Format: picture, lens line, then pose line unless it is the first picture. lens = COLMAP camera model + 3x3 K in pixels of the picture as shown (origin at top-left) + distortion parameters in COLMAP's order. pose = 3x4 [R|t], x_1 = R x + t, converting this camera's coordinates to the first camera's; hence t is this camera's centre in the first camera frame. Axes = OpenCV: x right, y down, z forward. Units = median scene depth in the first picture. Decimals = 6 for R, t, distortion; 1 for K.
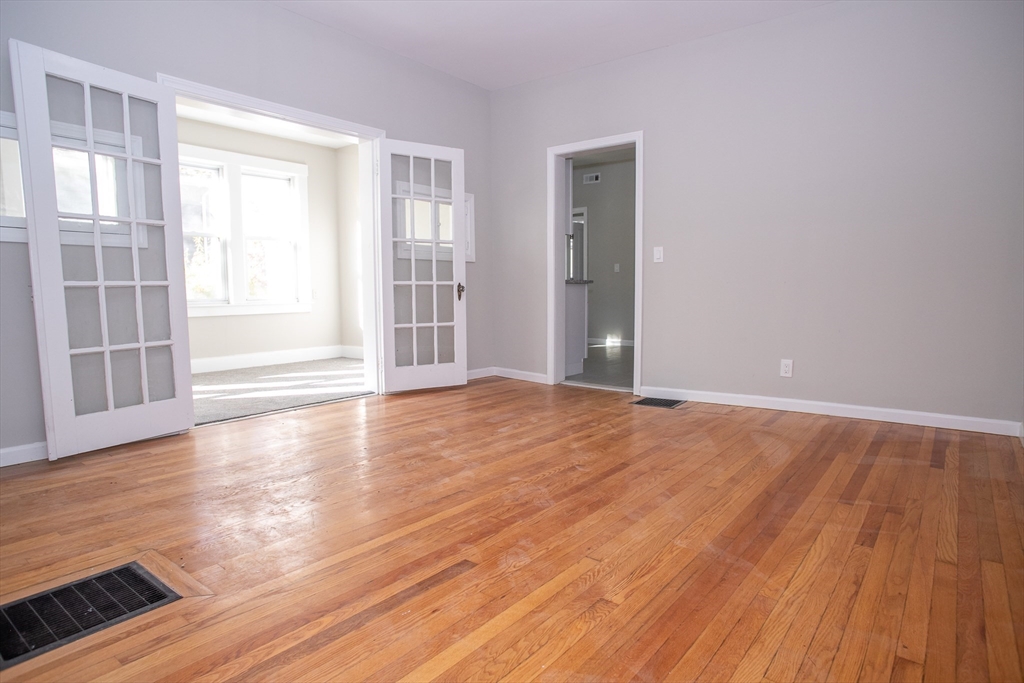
lens RADIAL K [[584.1, 0, 518.8], [0, 584.1, 348.0], [0, 0, 1]] dist [-0.068434, 0.042559]
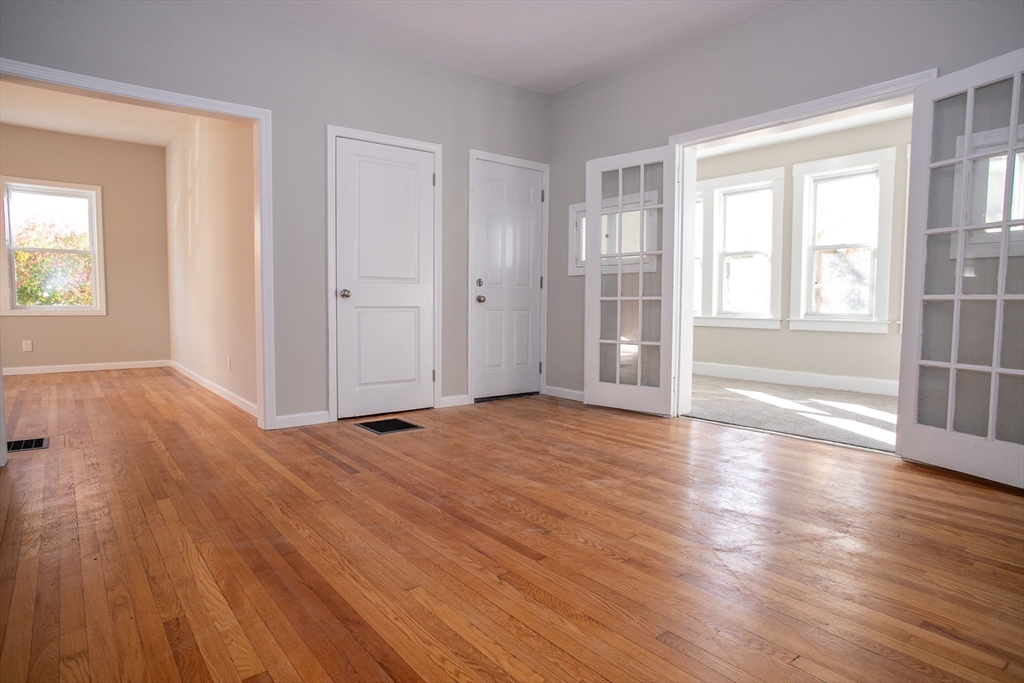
lens RADIAL K [[584.1, 0, 491.4], [0, 584.1, 348.9], [0, 0, 1]] dist [-0.068434, 0.042559]
pose [[-0.261019, 0.081175, -0.961915, 0.865003], [-0.100379, 0.988774, 0.110680, -0.121578], [0.960101, 0.125445, -0.249941, 1.109549]]
